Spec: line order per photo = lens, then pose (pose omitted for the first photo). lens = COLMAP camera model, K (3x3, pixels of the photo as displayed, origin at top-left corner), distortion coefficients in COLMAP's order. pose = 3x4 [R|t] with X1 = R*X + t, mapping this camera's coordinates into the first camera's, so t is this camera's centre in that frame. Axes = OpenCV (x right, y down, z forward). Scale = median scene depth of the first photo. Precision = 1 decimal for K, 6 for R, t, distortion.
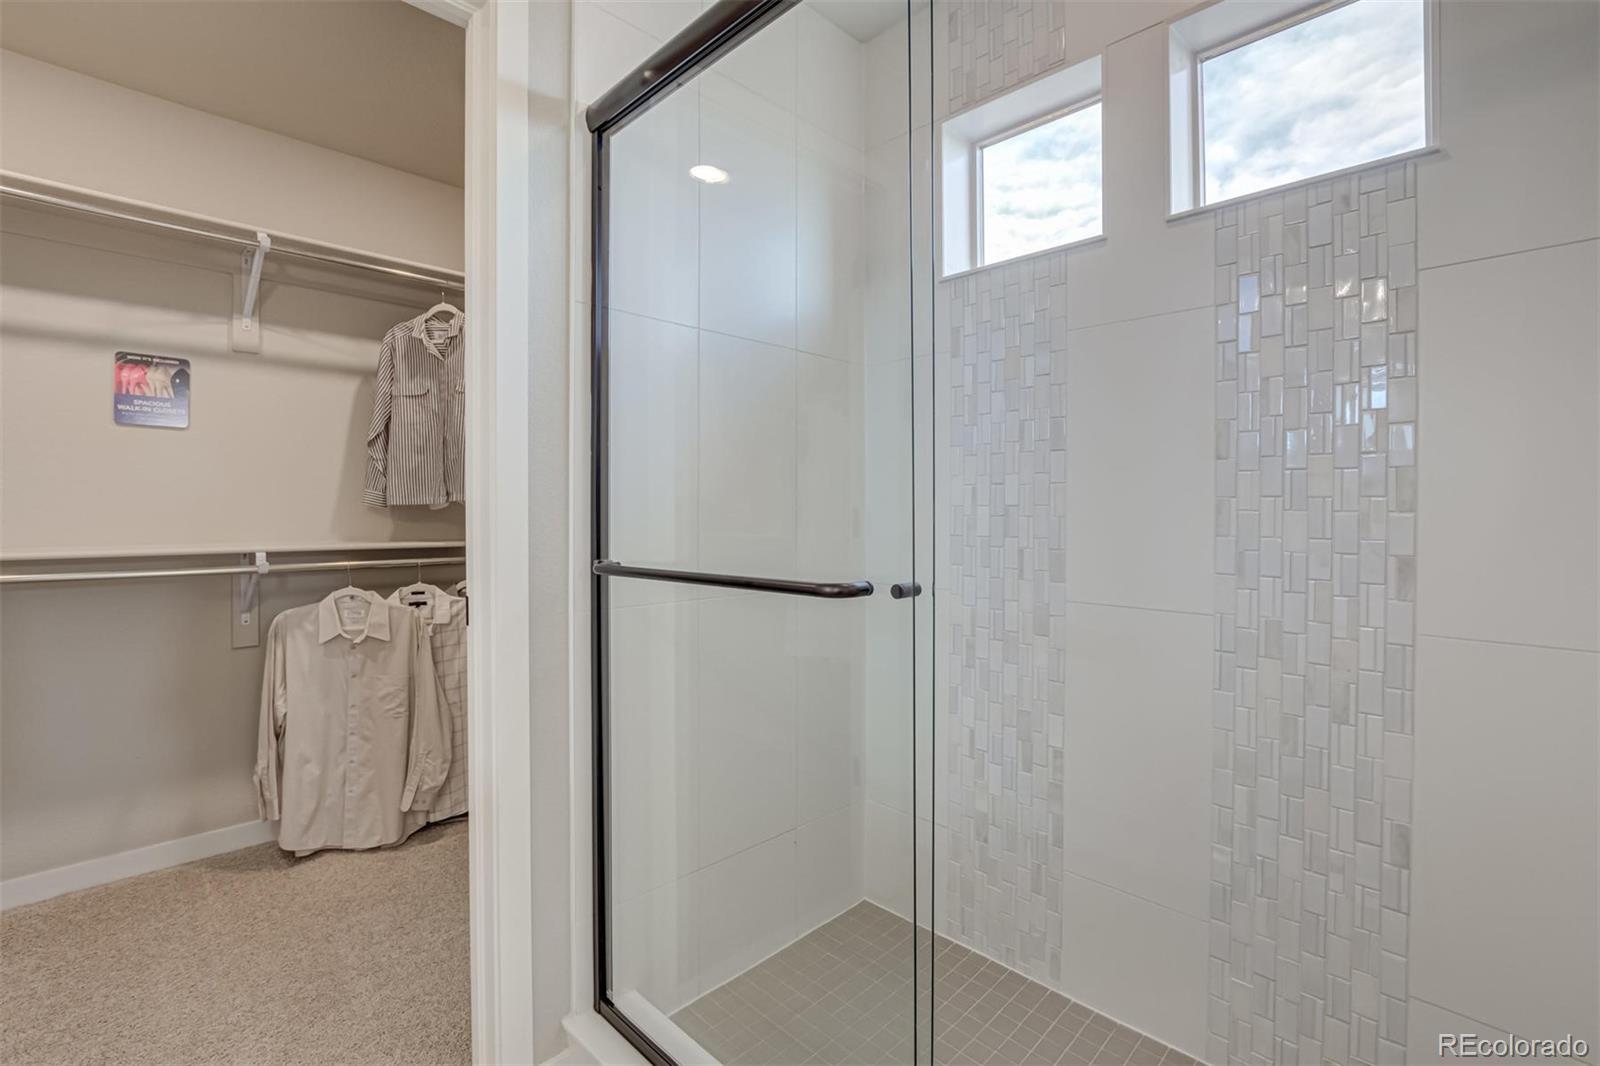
lens RADIAL K [[711.8, 0, 800.8], [0, 711.8, 513.2], [0, 0, 1]] dist [-0.023737, 0.005518]
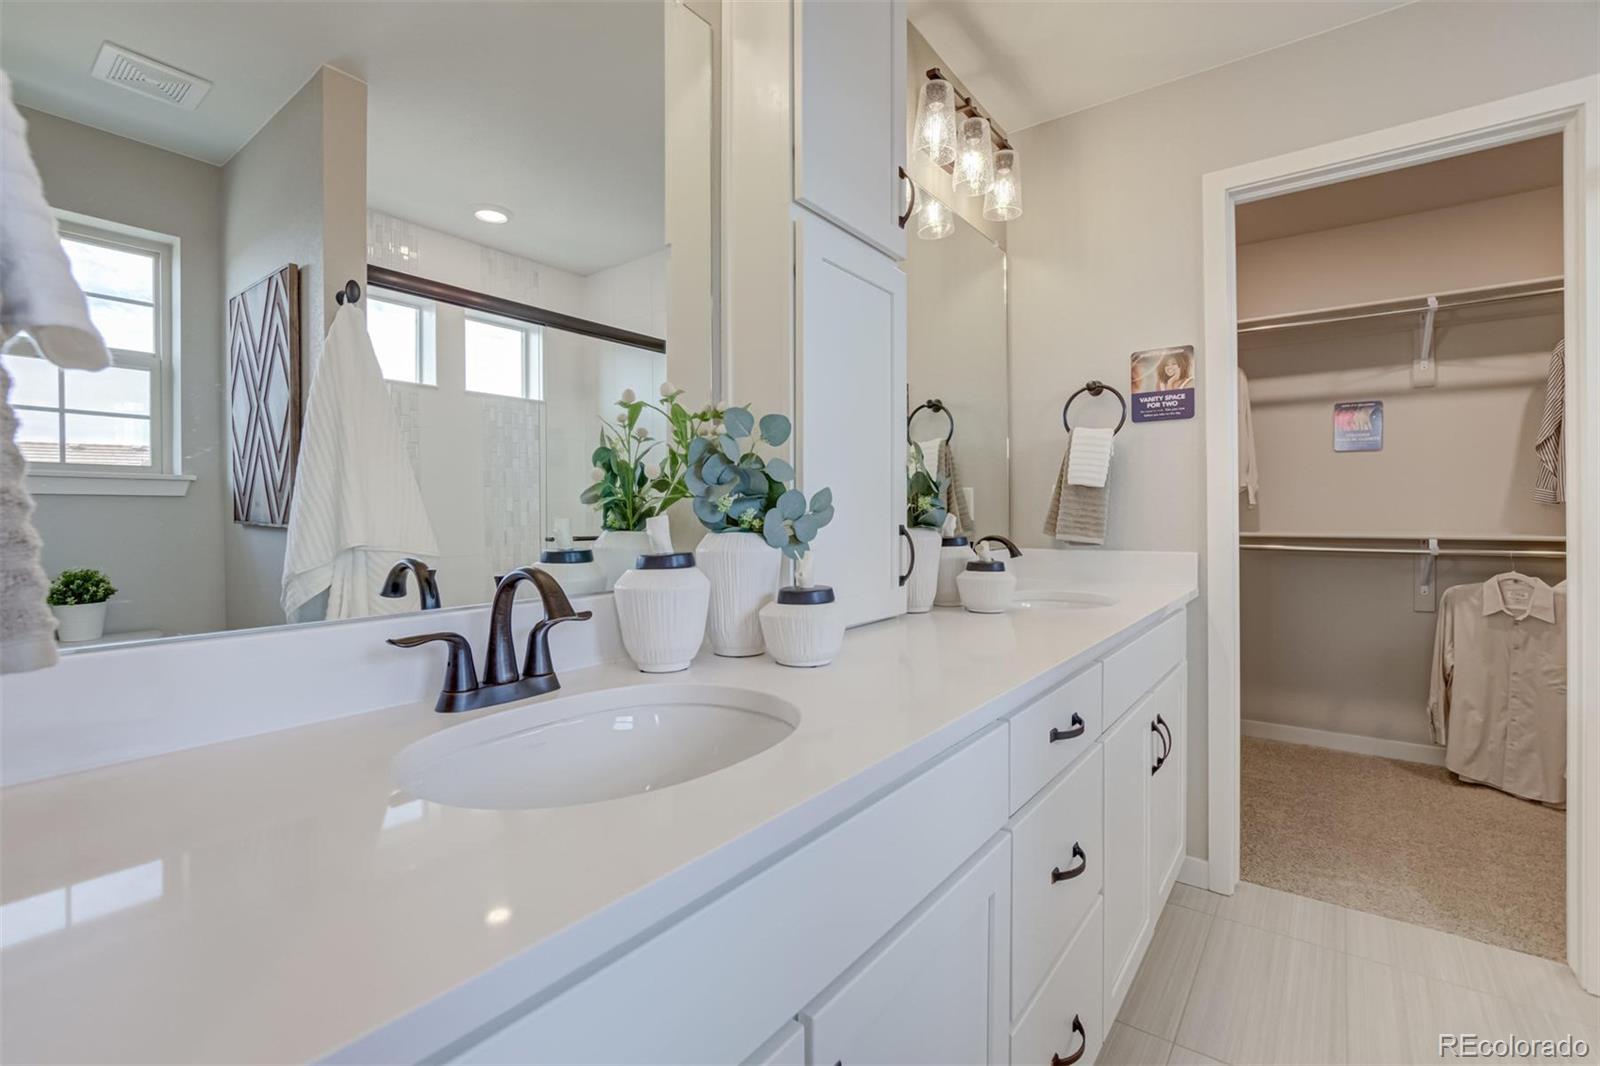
lens RADIAL K [[711.8, 0, 800.8], [0, 711.8, 513.2], [0, 0, 1]] dist [-0.023737, 0.005518]
pose [[0.129090, -0.000257, -0.991633, 0.369355], [0.002646, 0.999996, 0.000085, 0.003321], [0.991629, -0.002634, 0.129090, -0.334818]]
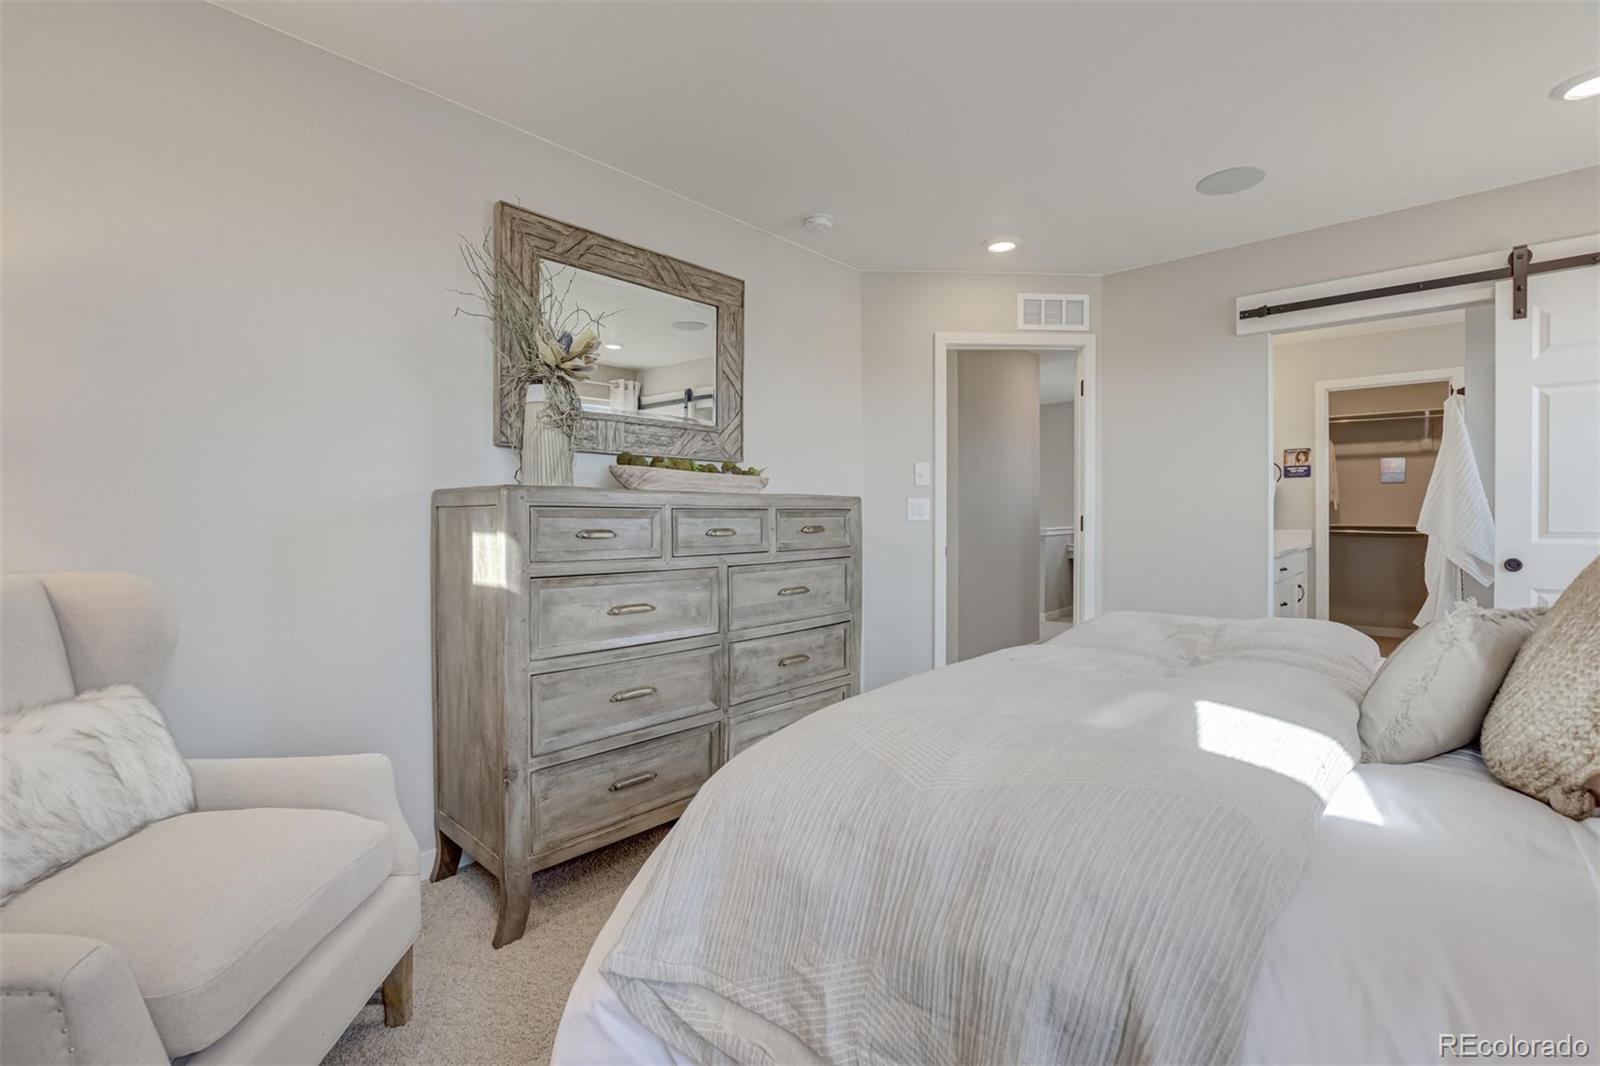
lens RADIAL K [[711.8, 0, 800.8], [0, 711.8, 513.2], [0, 0, 1]] dist [-0.023737, 0.005518]
pose [[0.041856, -0.000972, -0.999123, 1.801106], [-0.000619, 0.999999, -0.000999, 0.005384], [0.999123, 0.000660, 0.041856, -1.507829]]
